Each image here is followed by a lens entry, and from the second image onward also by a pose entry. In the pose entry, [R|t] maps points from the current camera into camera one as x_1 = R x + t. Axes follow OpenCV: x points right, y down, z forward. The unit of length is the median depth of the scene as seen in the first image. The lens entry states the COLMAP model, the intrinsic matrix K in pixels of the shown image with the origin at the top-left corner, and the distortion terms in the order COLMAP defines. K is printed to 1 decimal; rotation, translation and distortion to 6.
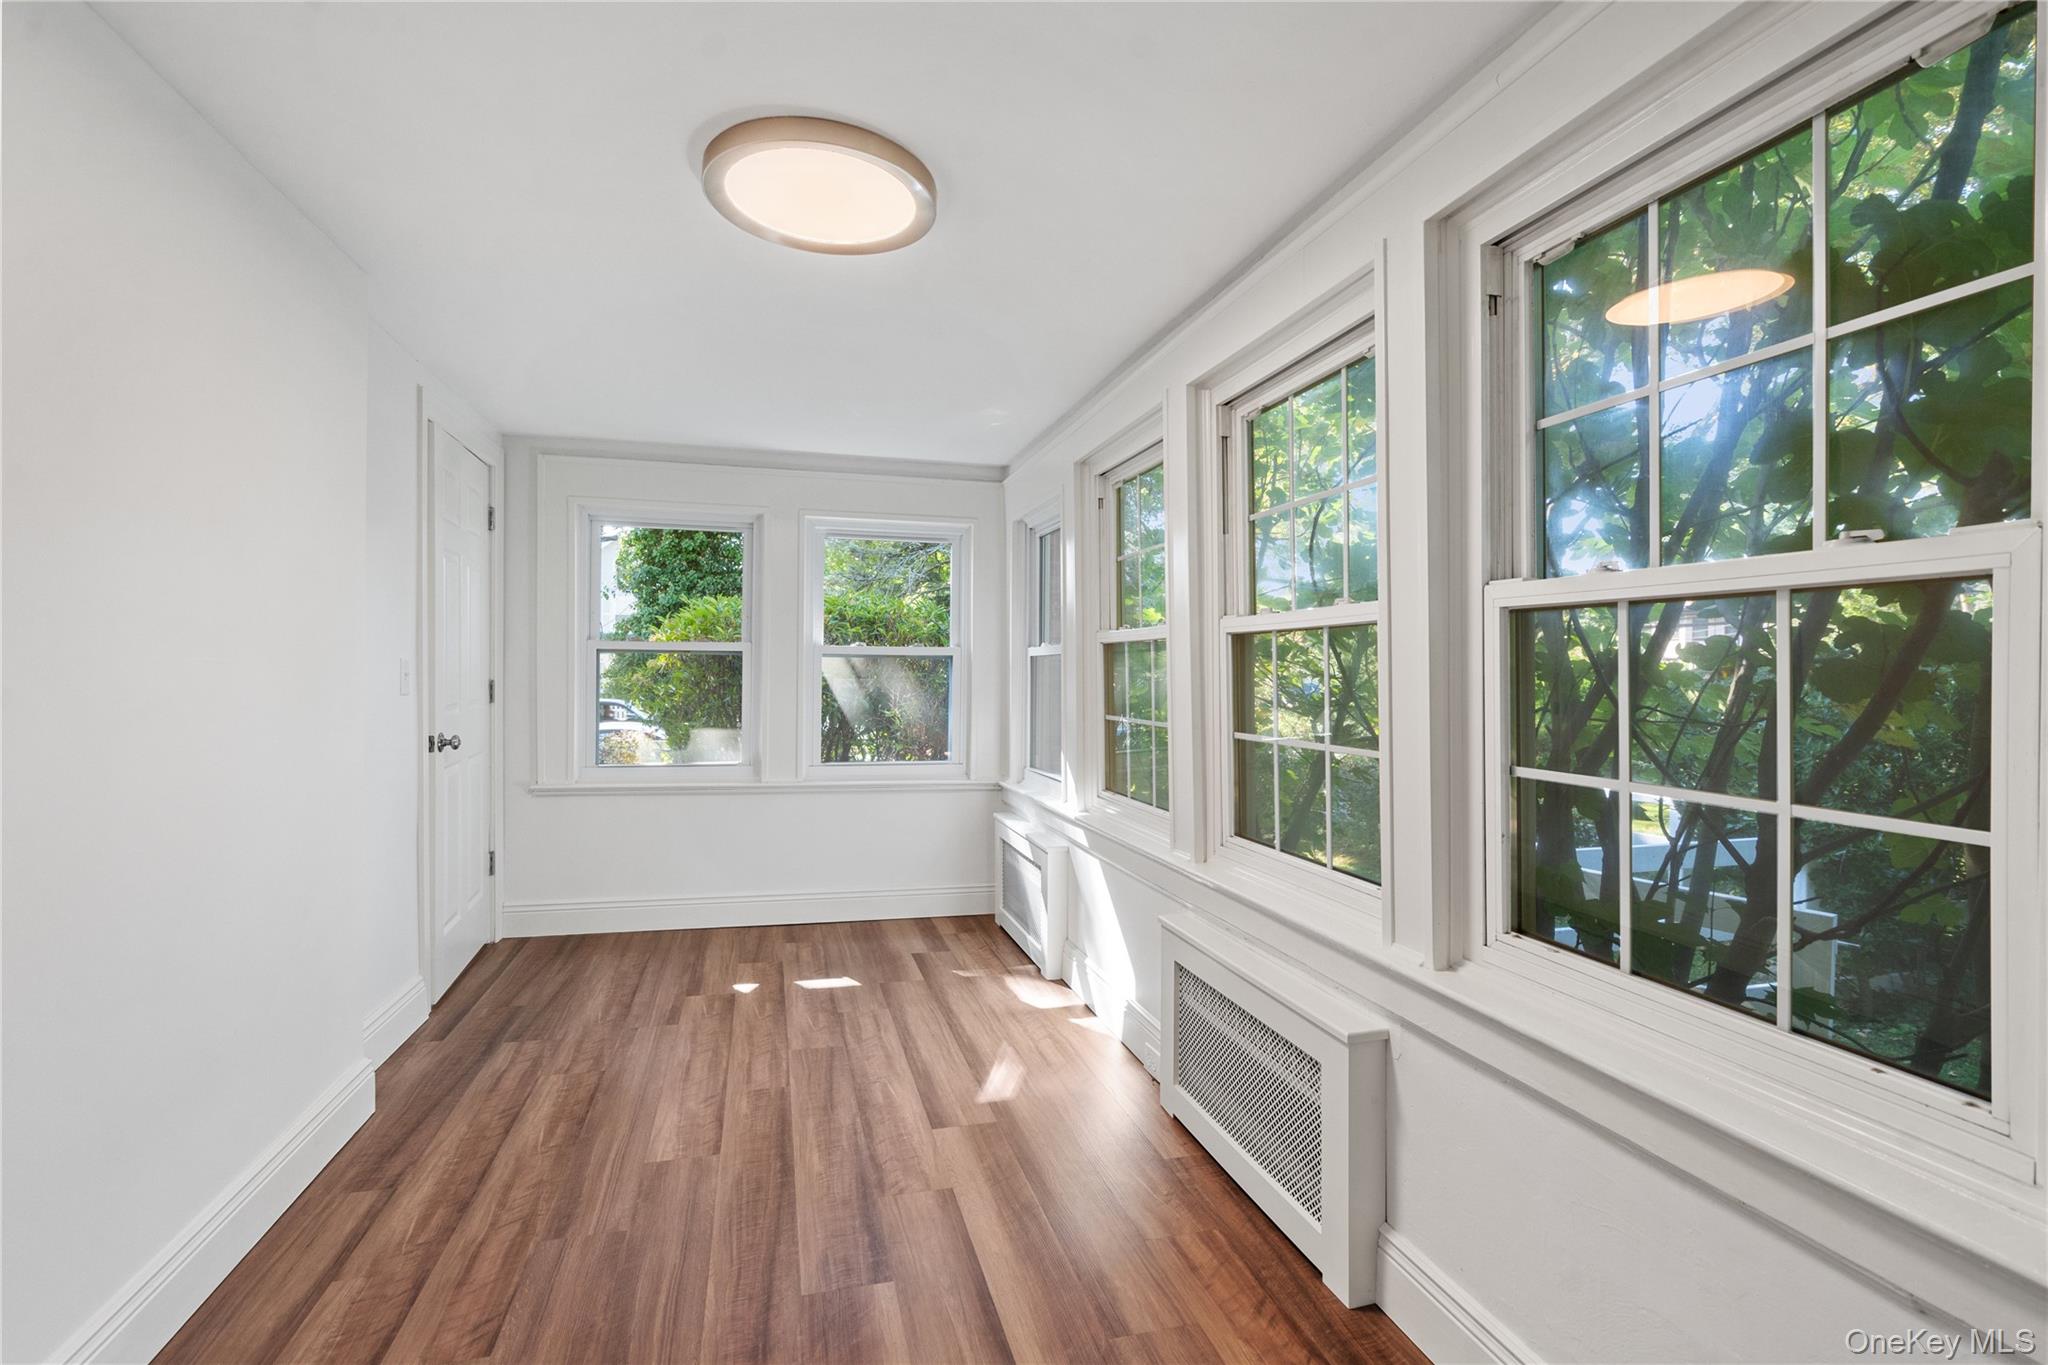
lens RADIAL K [[946.5, 0, 1034.4], [0, 946.5, 678.4], [0, 0, 1]] dist [-0.002990, 0.001381]
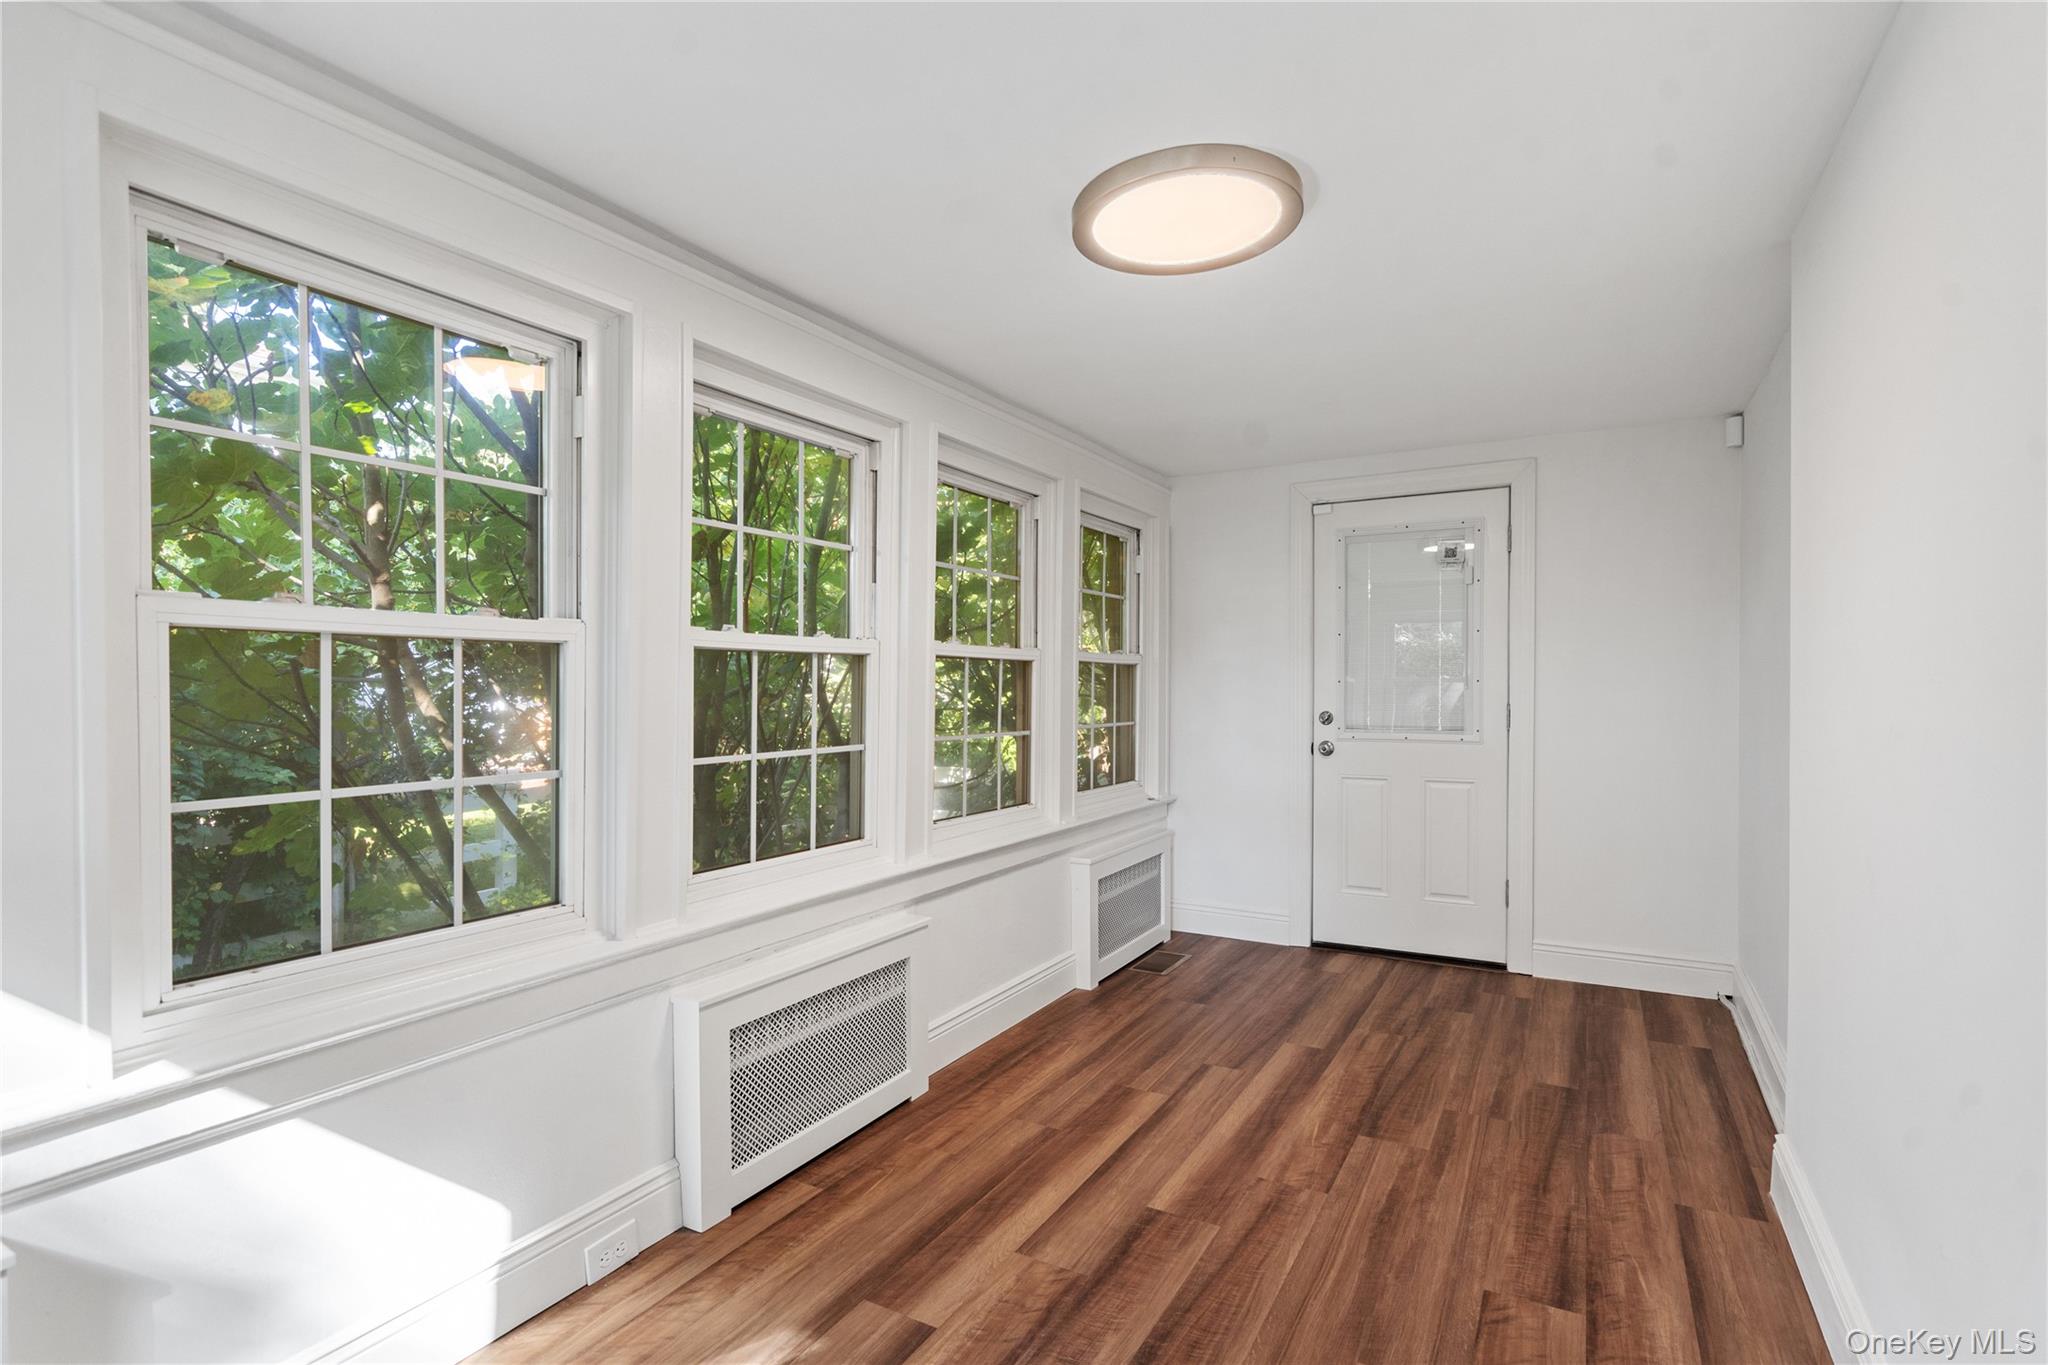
lens RADIAL K [[994.0, 0, 1032.2], [0, 994.0, 682.0], [0, 0, 1]] dist [0.000391, 0.000047]
pose [[-0.711750, -0.002767, 0.702427, -0.805077], [0.001229, 0.999986, 0.005185, -0.013466], [-0.702431, 0.004554, -0.711737, 1.746548]]
